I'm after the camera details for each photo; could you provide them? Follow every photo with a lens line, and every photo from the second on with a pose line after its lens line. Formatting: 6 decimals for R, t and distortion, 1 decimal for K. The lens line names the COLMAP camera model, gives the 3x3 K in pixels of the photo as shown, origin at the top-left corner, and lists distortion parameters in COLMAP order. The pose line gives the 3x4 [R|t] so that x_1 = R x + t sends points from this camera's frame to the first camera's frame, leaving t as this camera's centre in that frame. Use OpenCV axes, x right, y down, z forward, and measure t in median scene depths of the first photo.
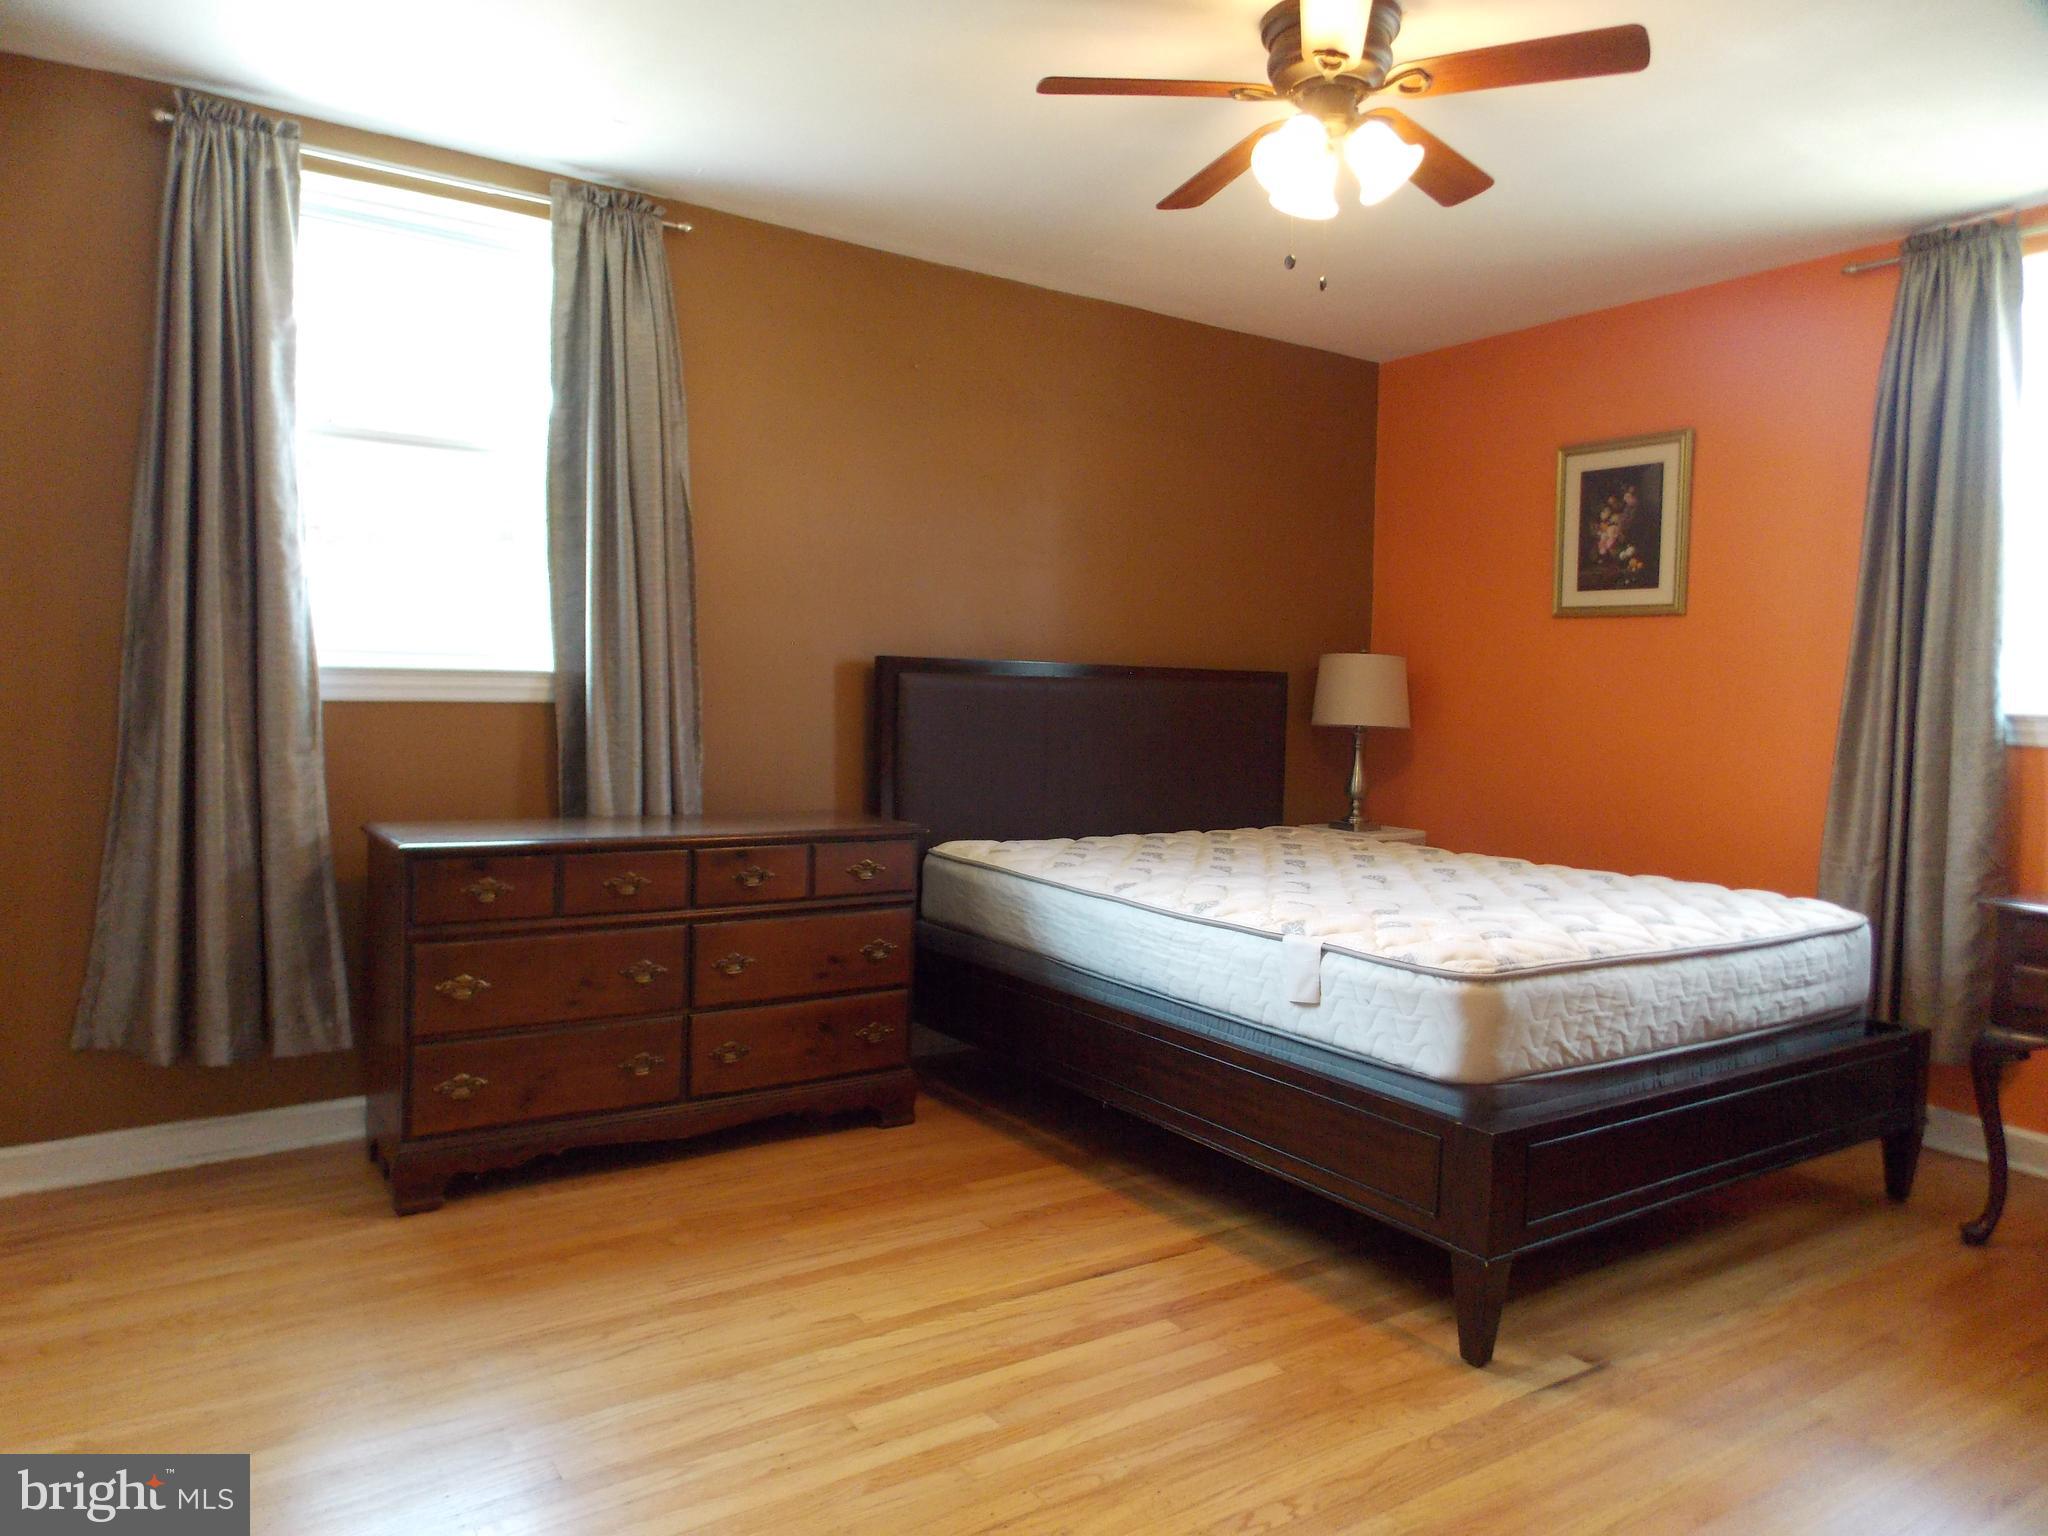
lens RADIAL K [[1349.2, 0, 1020.1], [0, 1349.2, 768.3], [0, 0, 1]] dist [0.022203, -0.014081]
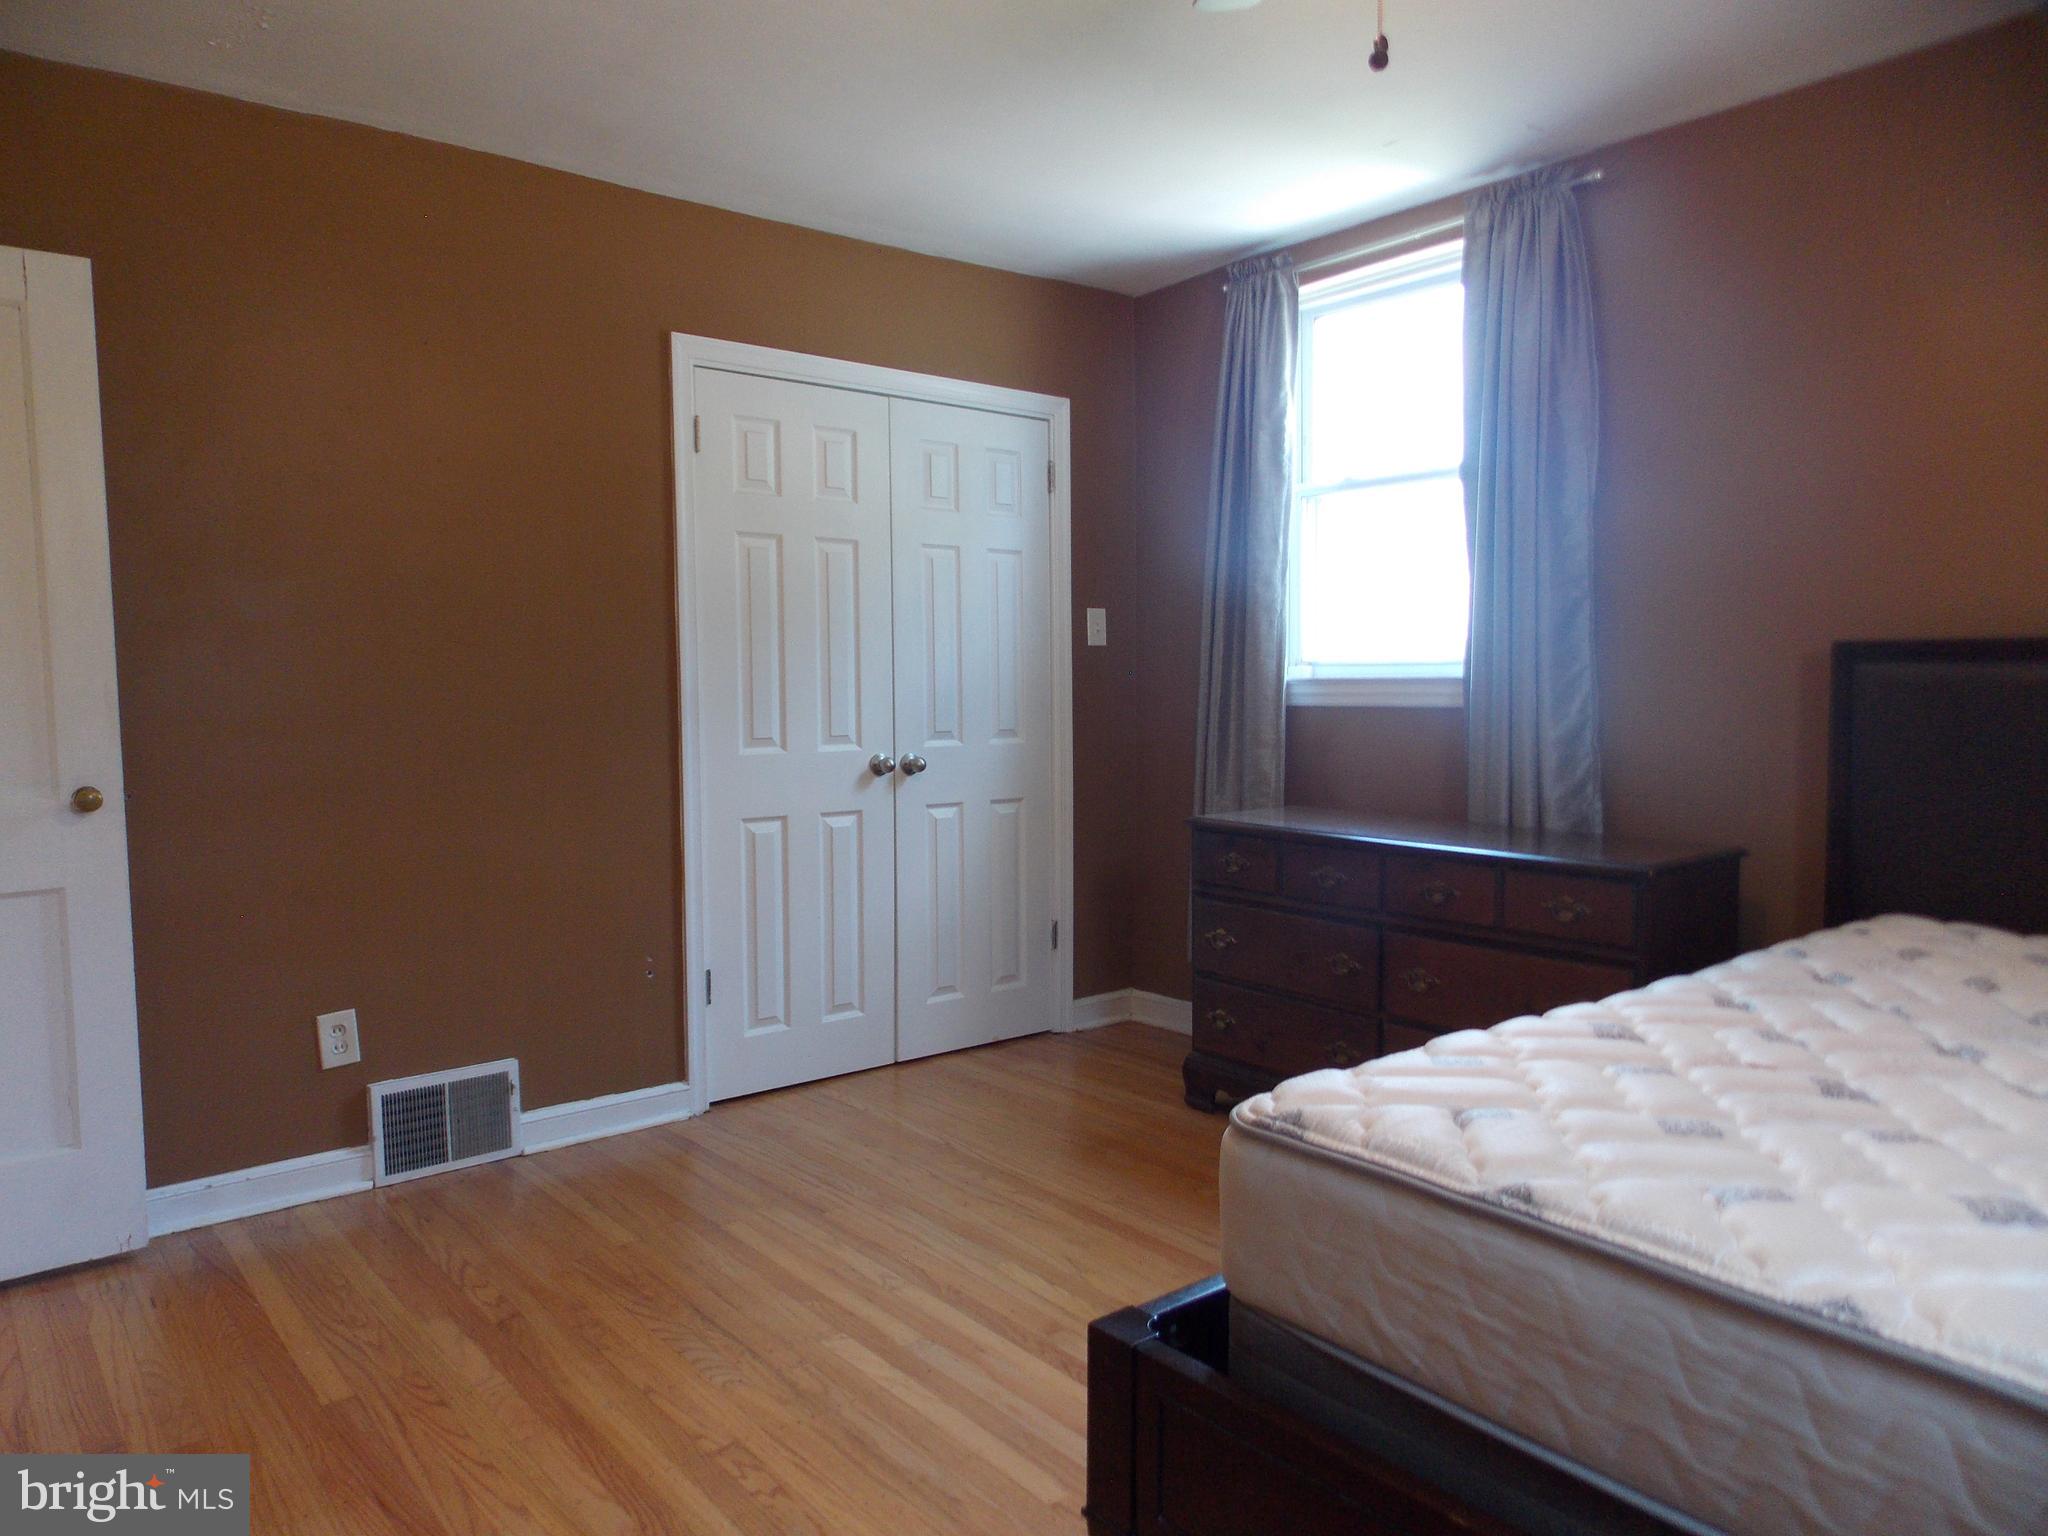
lens RADIAL K [[1349.2, 0, 1020.1], [0, 1349.2, 773.8], [0, 0, 1]] dist [0.022203, -0.014081]
pose [[0.119156, 0.041255, -0.992018, 0.831245], [-0.057739, 0.997733, 0.034557, -0.019256], [0.991195, 0.053161, 0.121268, 0.721941]]
